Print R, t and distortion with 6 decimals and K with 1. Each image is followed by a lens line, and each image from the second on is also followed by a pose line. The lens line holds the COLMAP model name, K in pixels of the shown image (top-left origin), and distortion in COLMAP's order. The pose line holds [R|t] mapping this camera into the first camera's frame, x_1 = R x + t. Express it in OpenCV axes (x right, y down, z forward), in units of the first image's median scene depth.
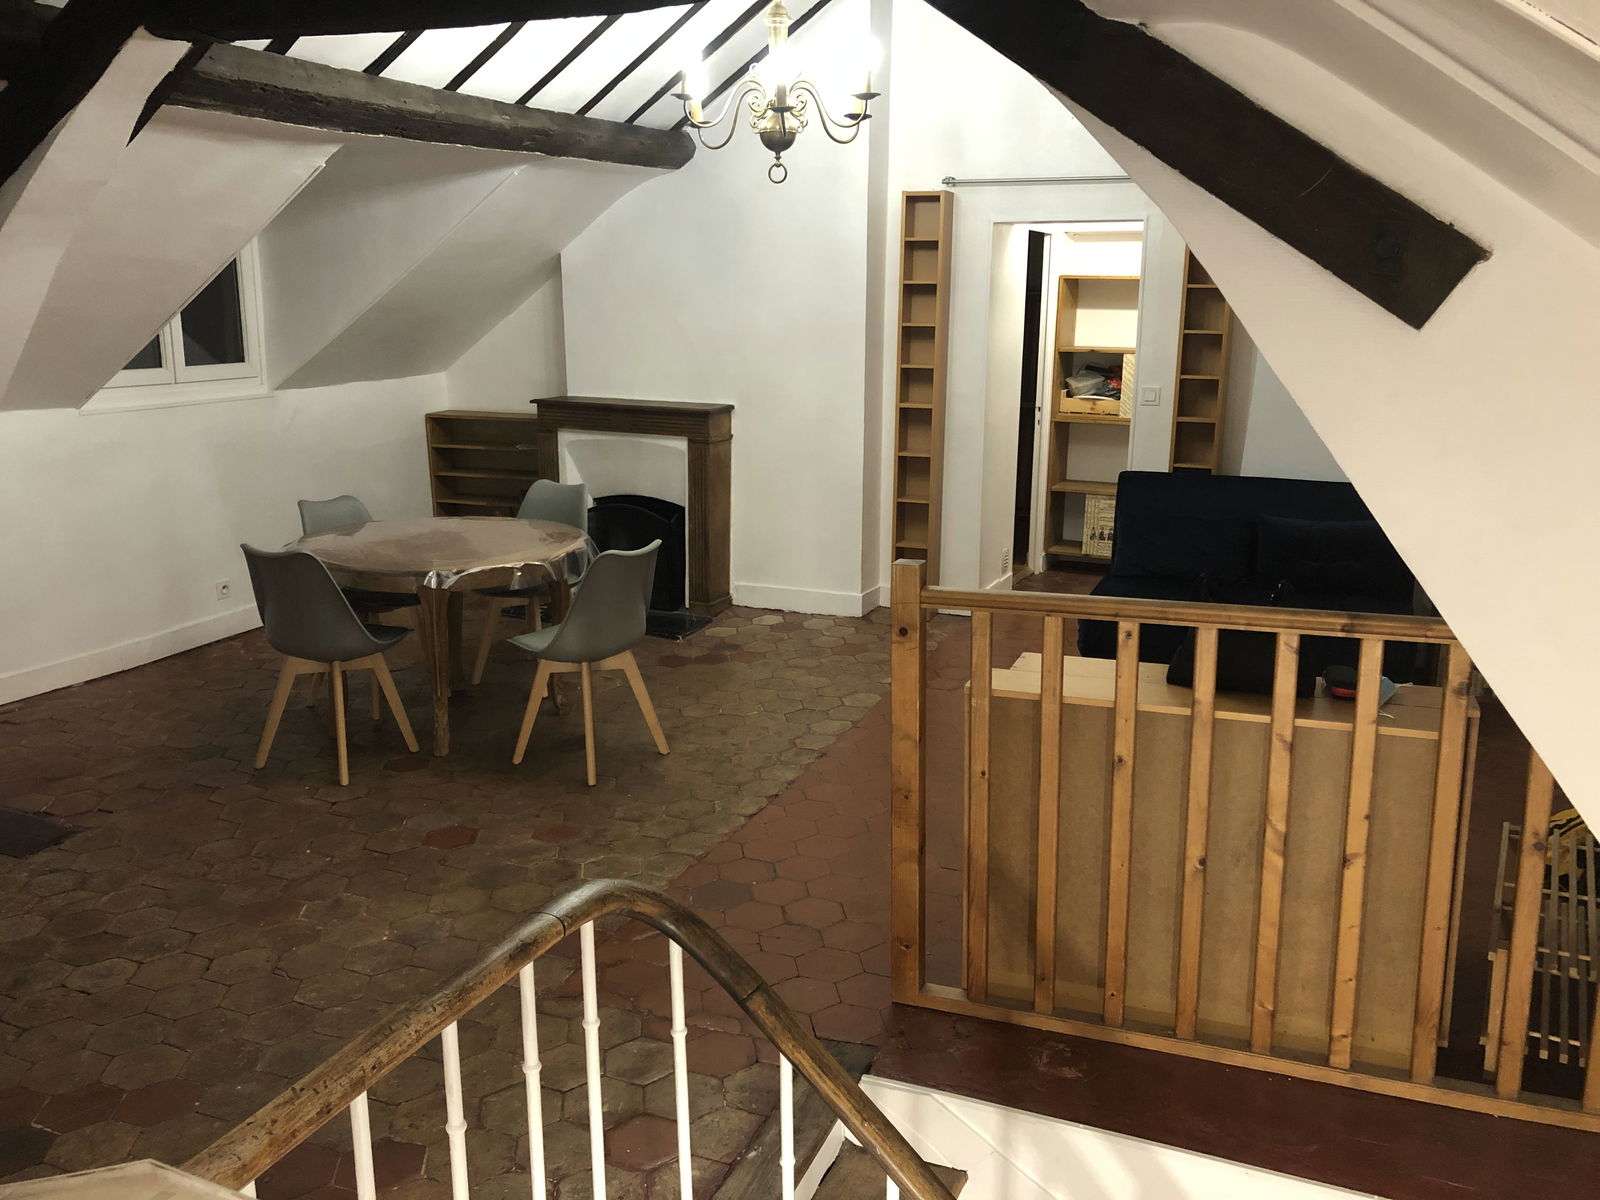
lens RADIAL K [[1282.2, 0, 799.0], [0, 1282.2, 571.4], [0, 0, 1]] dist [0.039055, -0.050581]
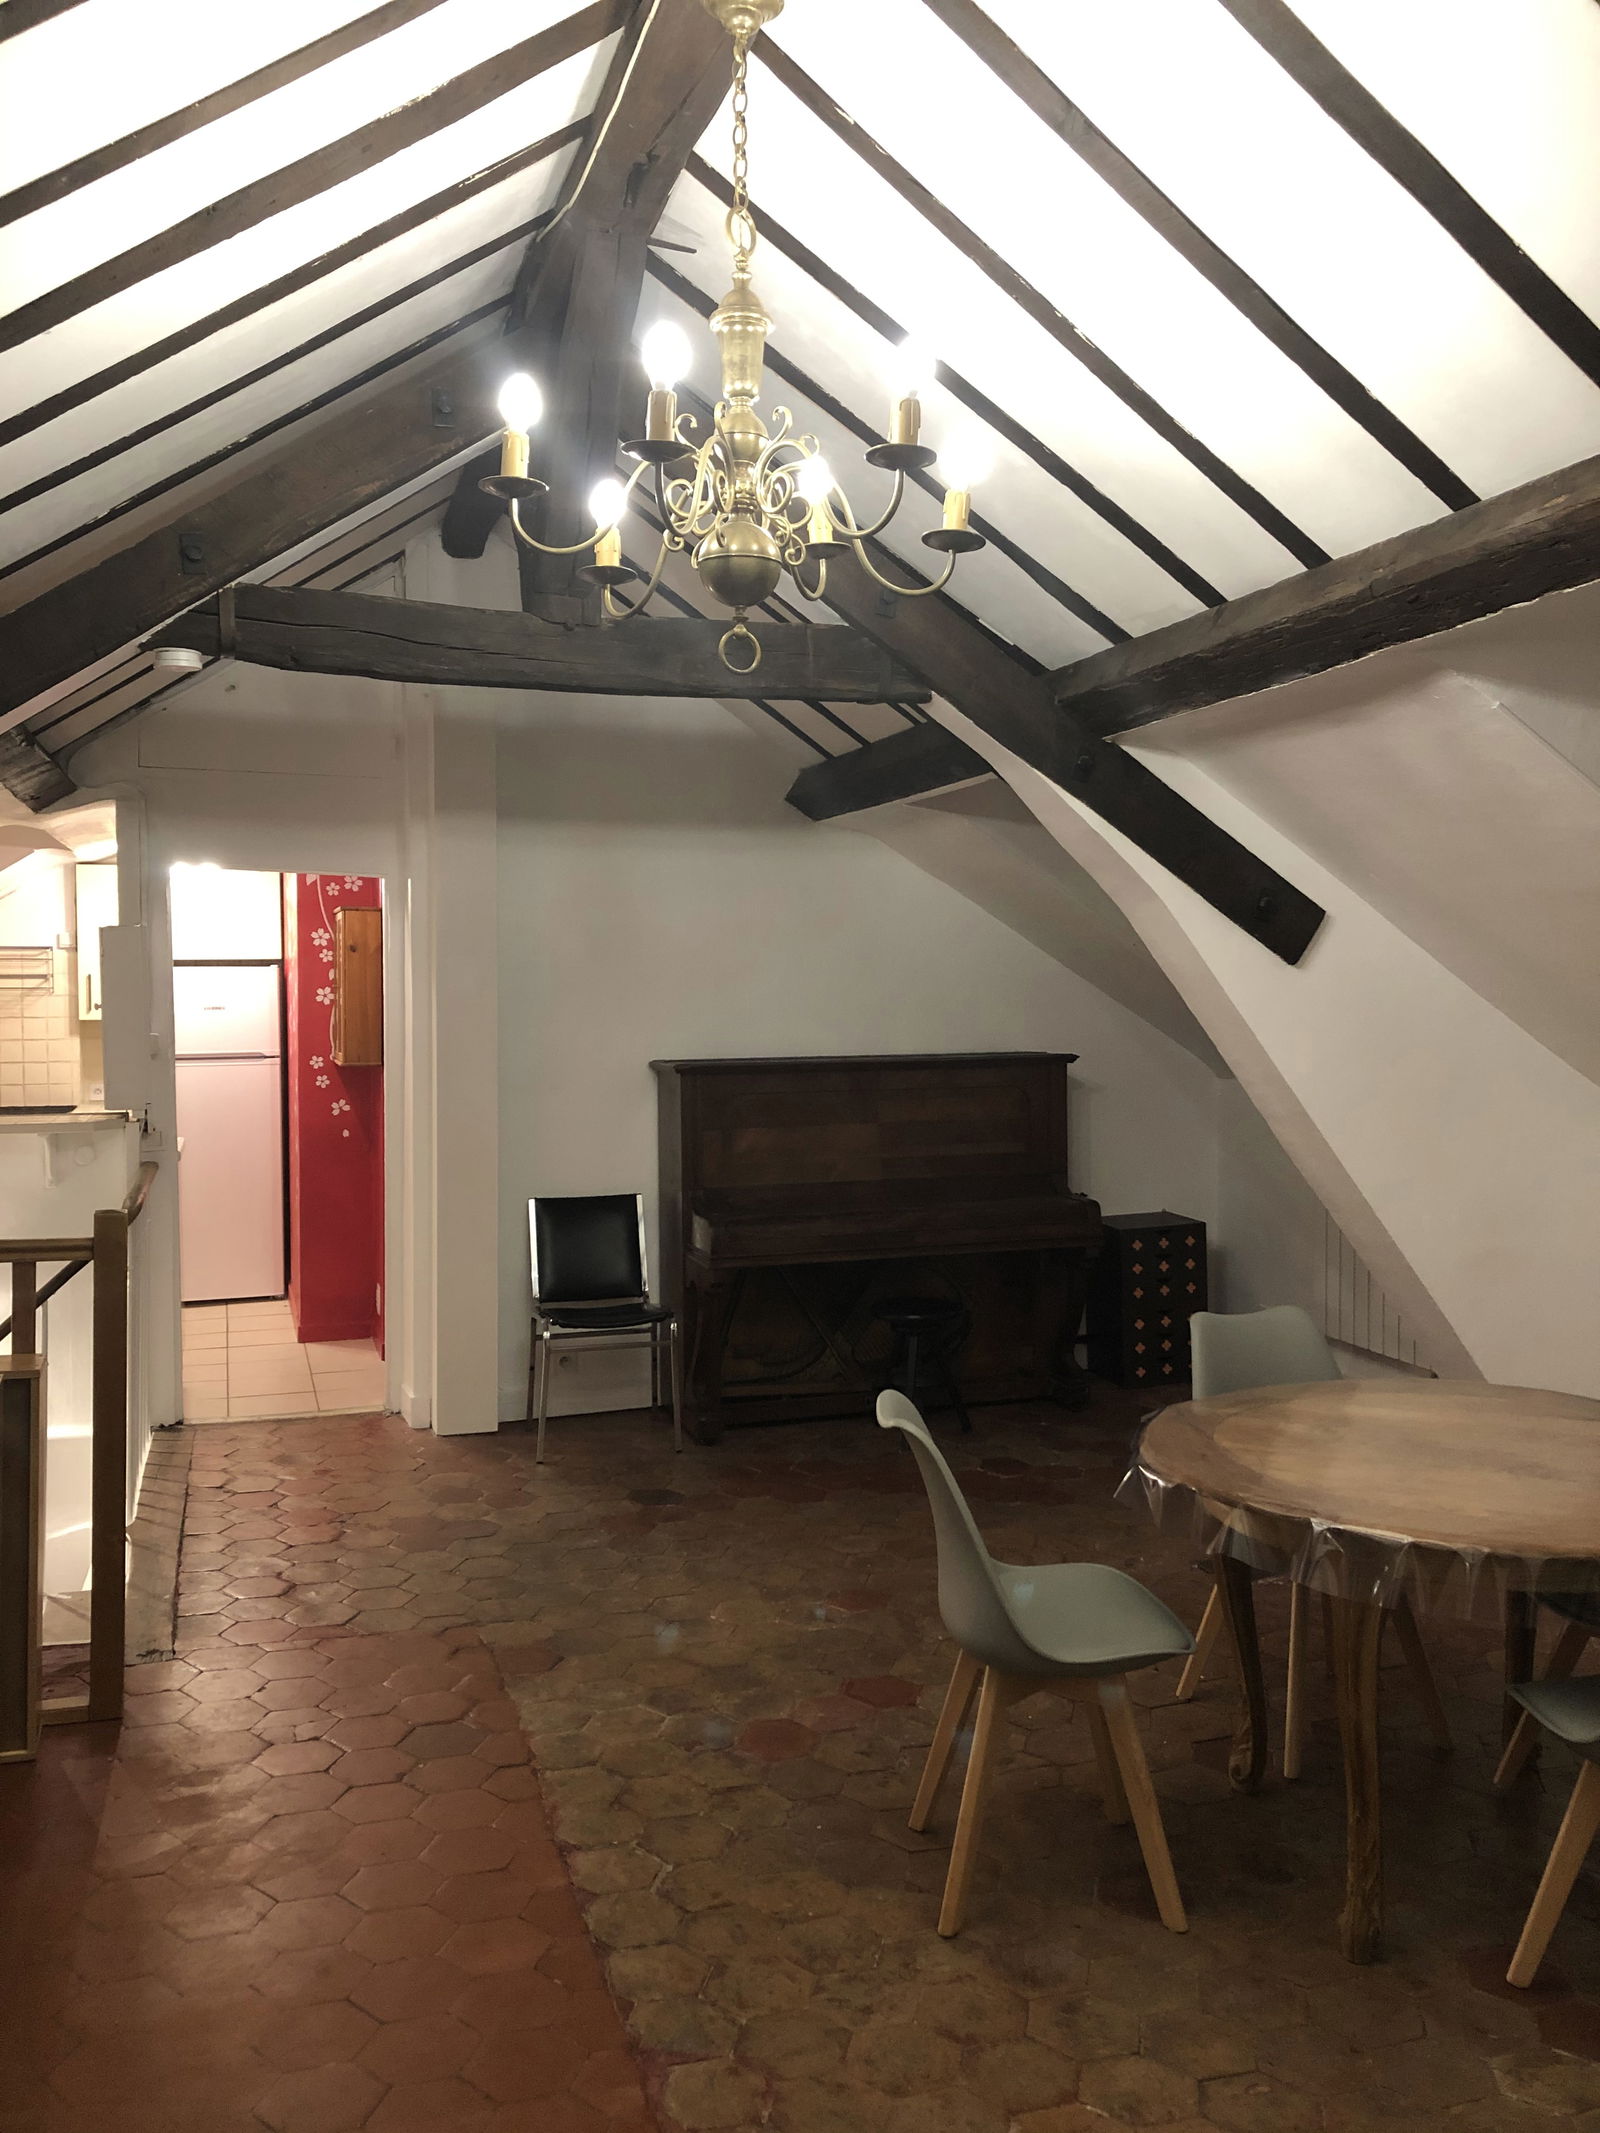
lens RADIAL K [[1709.4, 0, 800.0], [0, 1709.4, 1066.5], [0, 0, 1]] dist [0.039055, -0.050581]
pose [[-0.751654, 0.035992, -0.658574, 0.374154], [-0.132792, 0.969804, 0.204562, -0.314371], [0.646051, 0.241214, -0.724178, 1.553458]]
